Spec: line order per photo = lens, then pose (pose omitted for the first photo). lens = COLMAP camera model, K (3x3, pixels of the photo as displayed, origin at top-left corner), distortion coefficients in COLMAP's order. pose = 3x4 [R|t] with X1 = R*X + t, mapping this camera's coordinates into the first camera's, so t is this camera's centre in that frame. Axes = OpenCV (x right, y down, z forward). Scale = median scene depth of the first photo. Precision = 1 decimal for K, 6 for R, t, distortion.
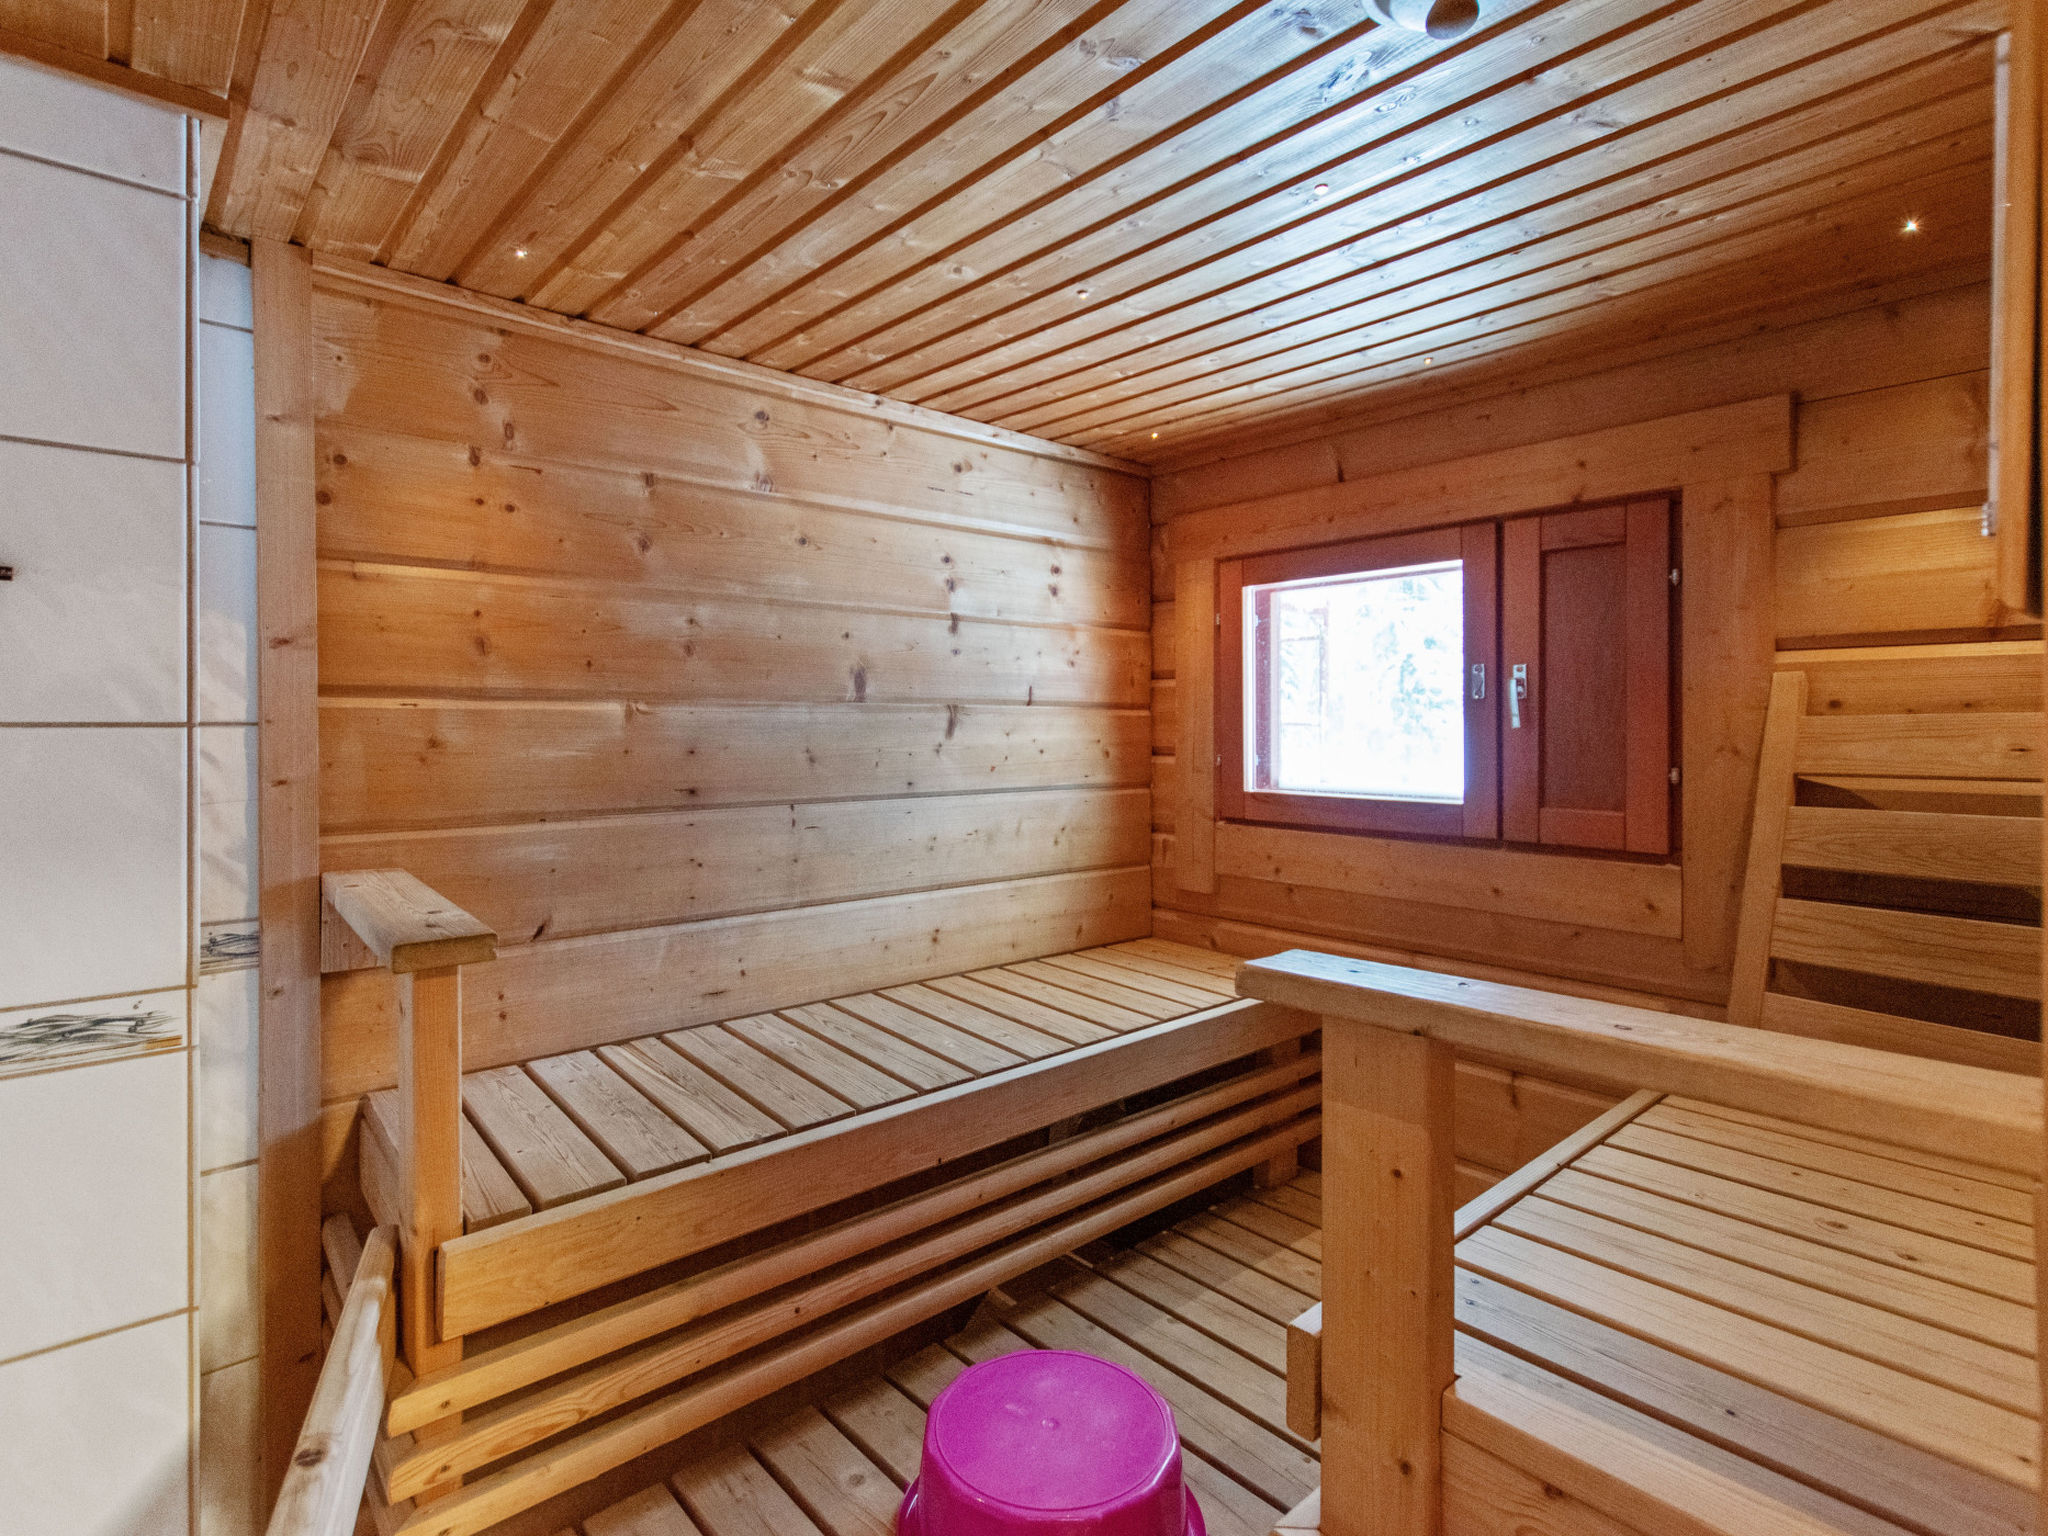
lens RADIAL K [[1026.7, 0, 1025.3], [0, 1026.7, 757.3], [0, 0, 1]] dist [0.004606, -0.002688]
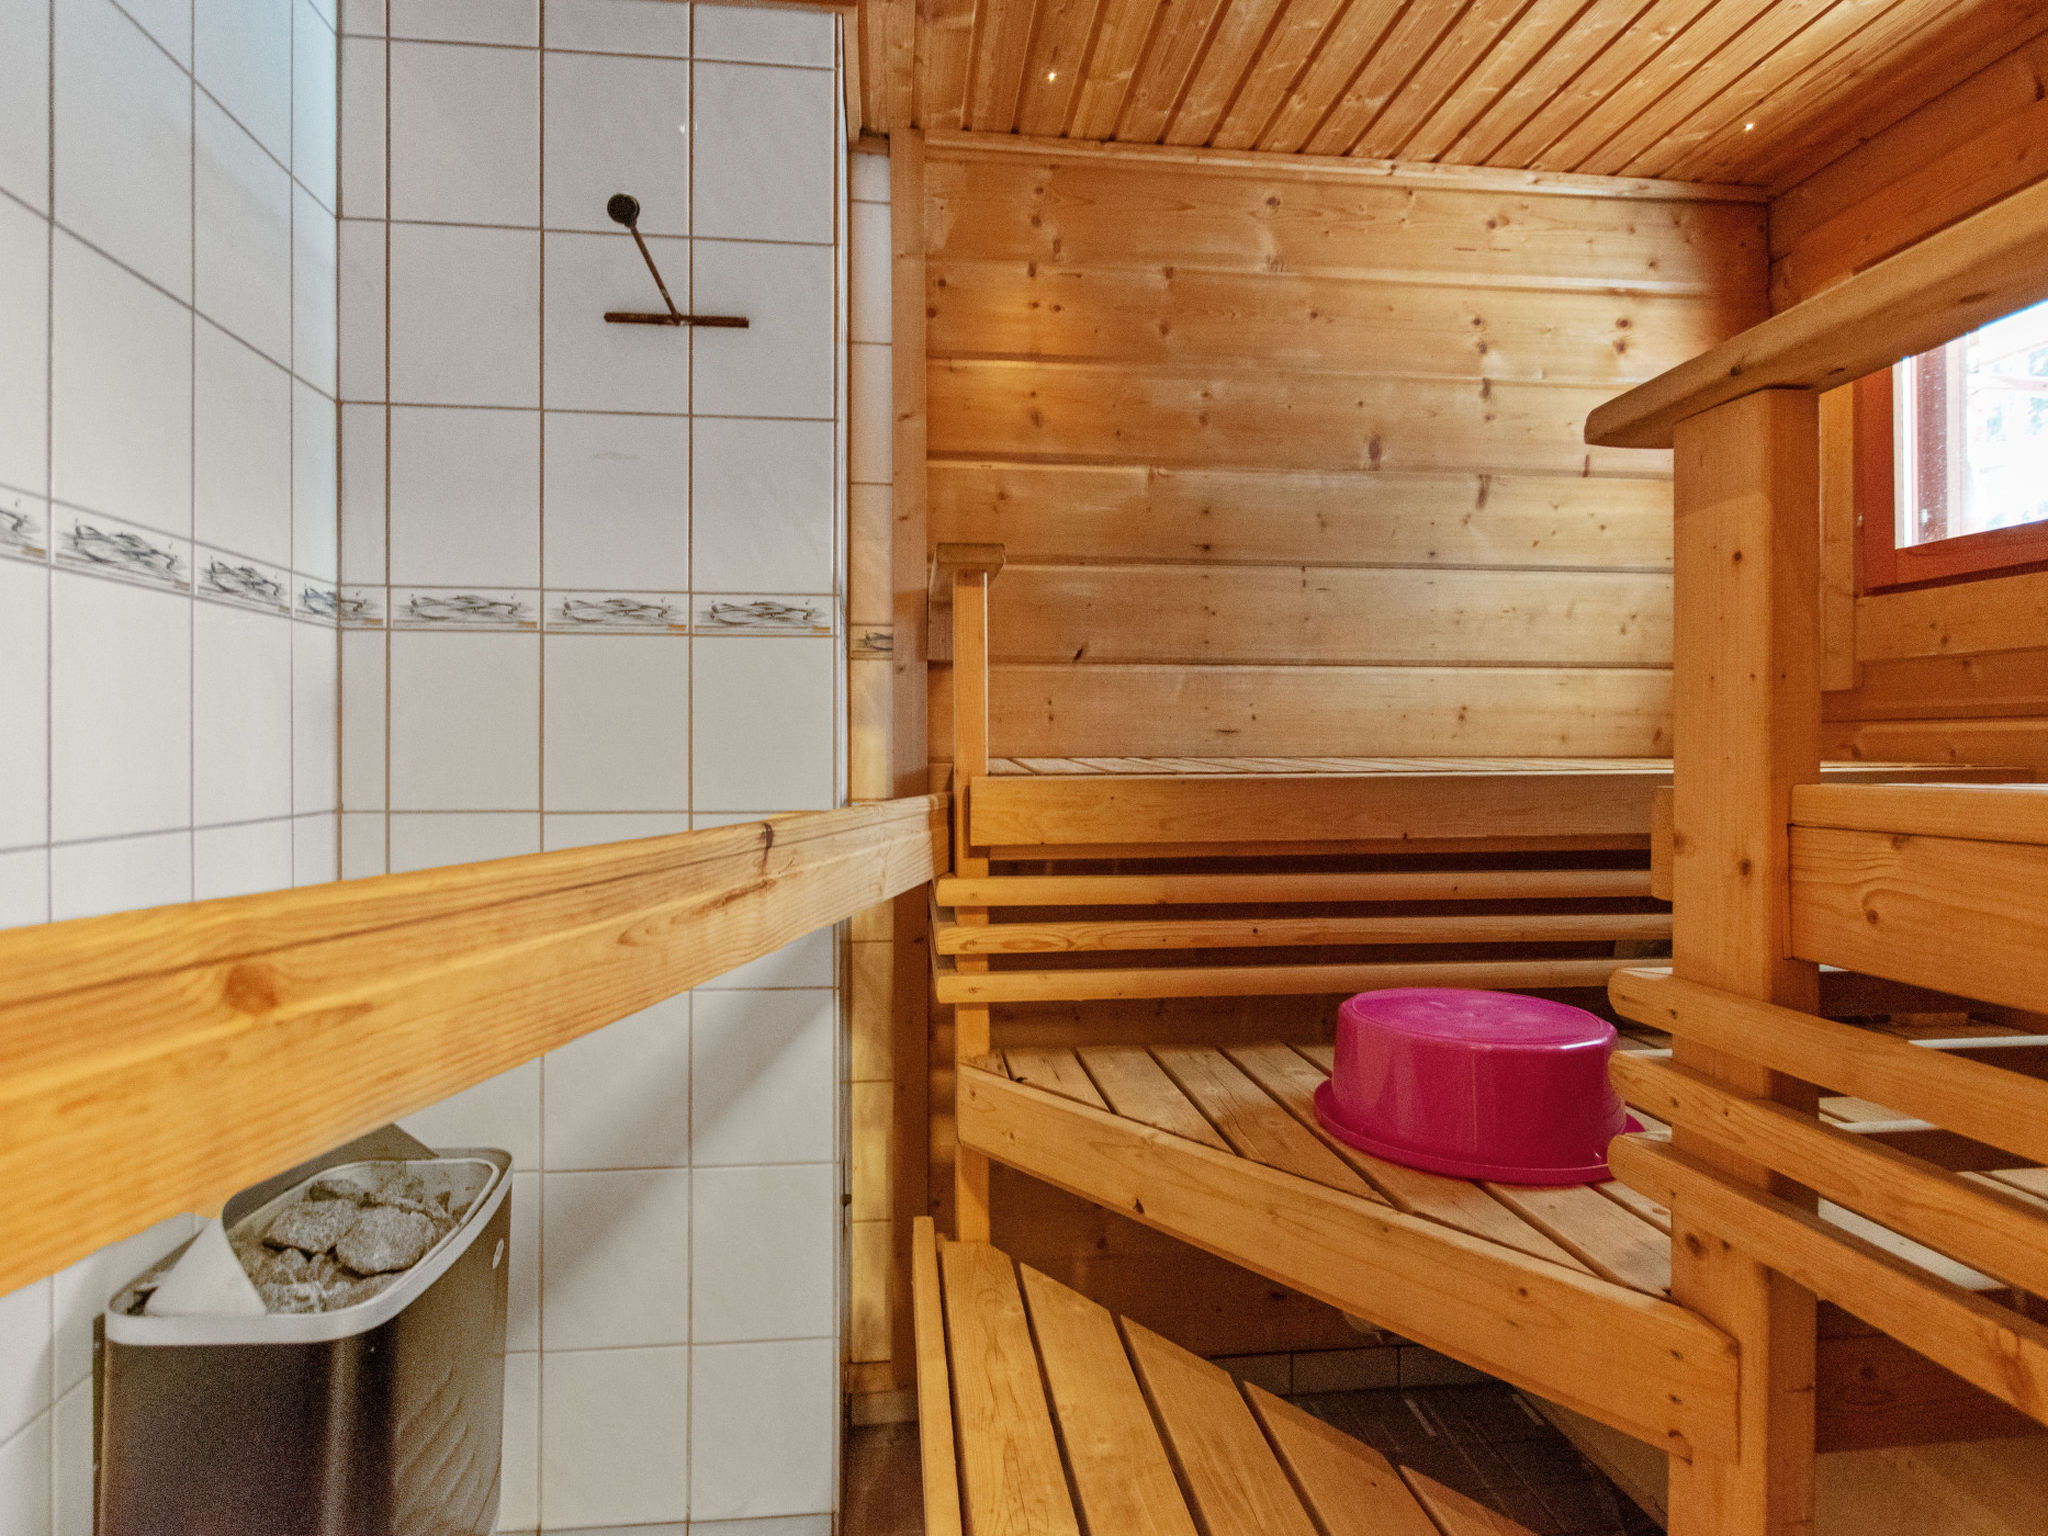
lens RADIAL K [[1086.5, 0, 1029.2], [0, 1086.5, 782.5], [0, 0, 1]] dist [0.005480, -0.004039]
pose [[0.824341, 0.000374, -0.566094, 0.189572], [-0.003089, 0.999988, -0.003837, 0.298932], [0.566085, 0.004911, 0.824332, -0.085443]]
